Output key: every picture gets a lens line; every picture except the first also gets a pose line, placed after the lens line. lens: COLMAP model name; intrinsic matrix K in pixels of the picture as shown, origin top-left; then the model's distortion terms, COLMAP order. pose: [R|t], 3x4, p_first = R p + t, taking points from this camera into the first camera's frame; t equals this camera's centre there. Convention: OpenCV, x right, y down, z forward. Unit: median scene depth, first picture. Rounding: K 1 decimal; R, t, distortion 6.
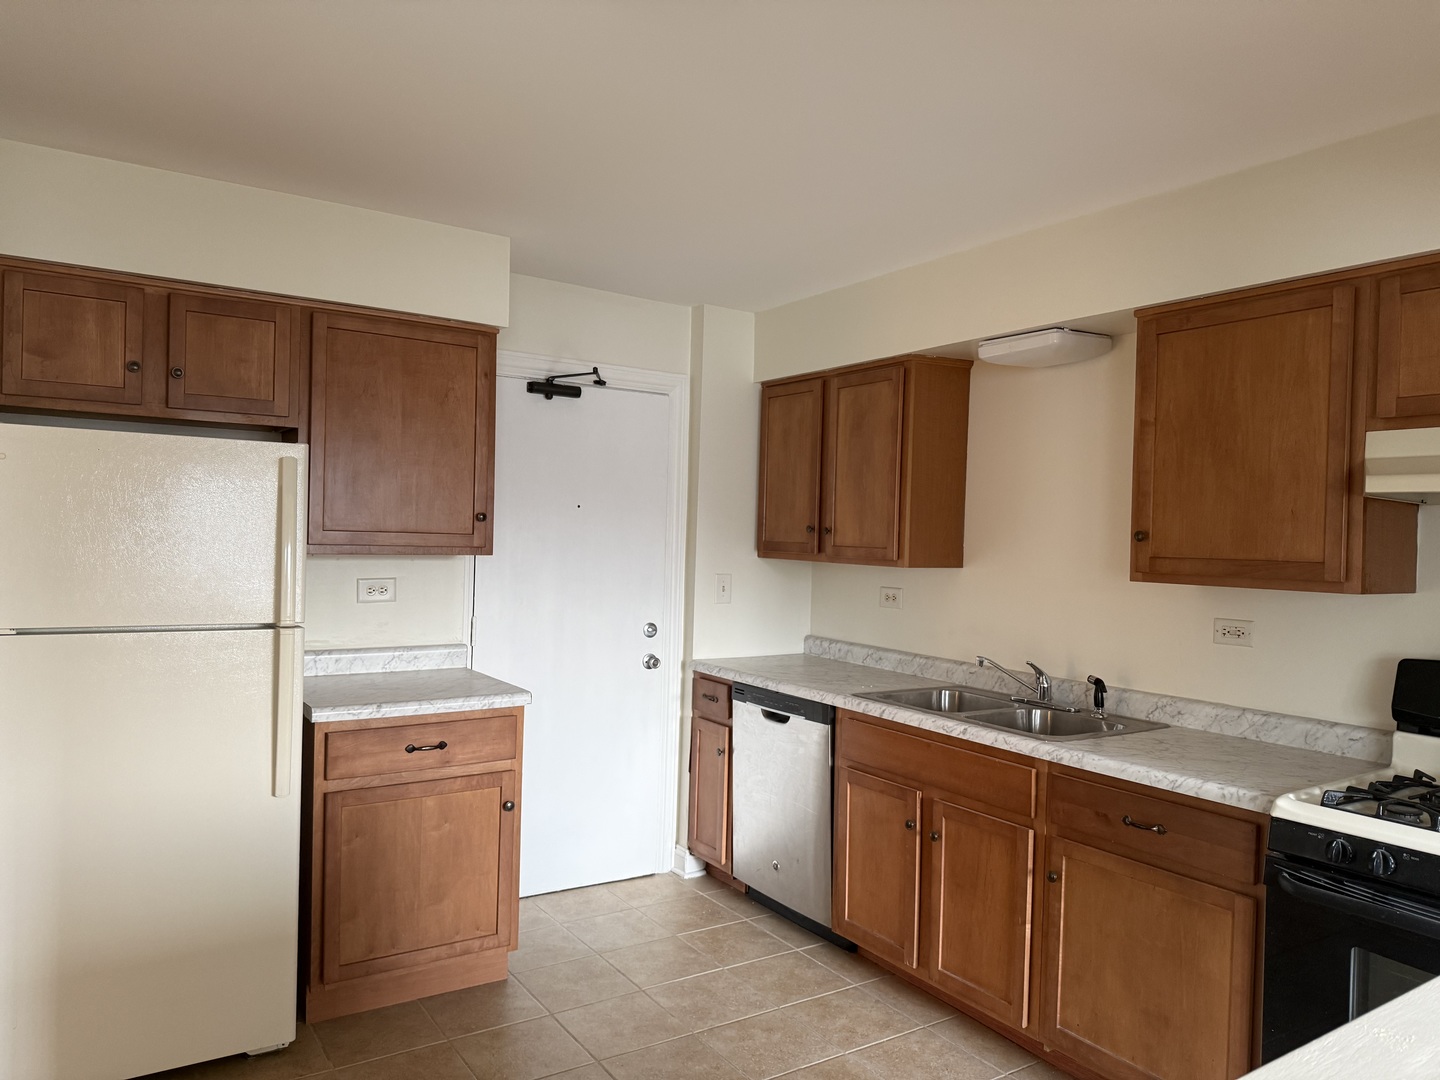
lens RADIAL K [[997.4, 0, 723.0], [0, 997.4, 549.4], [0, 0, 1]] dist [0.059561, -0.083845]
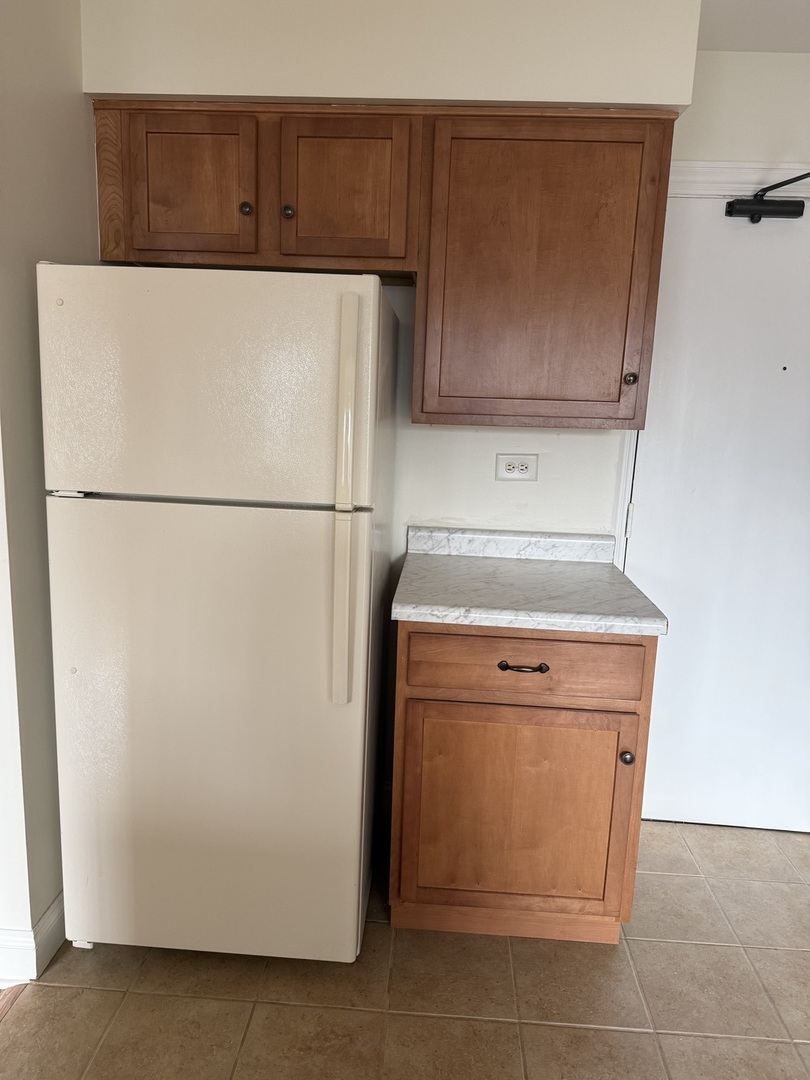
lens RADIAL K [[748.1, 0, 397.1], [0, 748.1, 544.5], [0, 0, 1]] dist [0.059561, -0.083845]
pose [[0.796408, 0.115951, -0.593540, -0.029191], [-0.026061, 0.987116, 0.157869, 0.007012], [0.604198, -0.110260, 0.789169, 0.453065]]
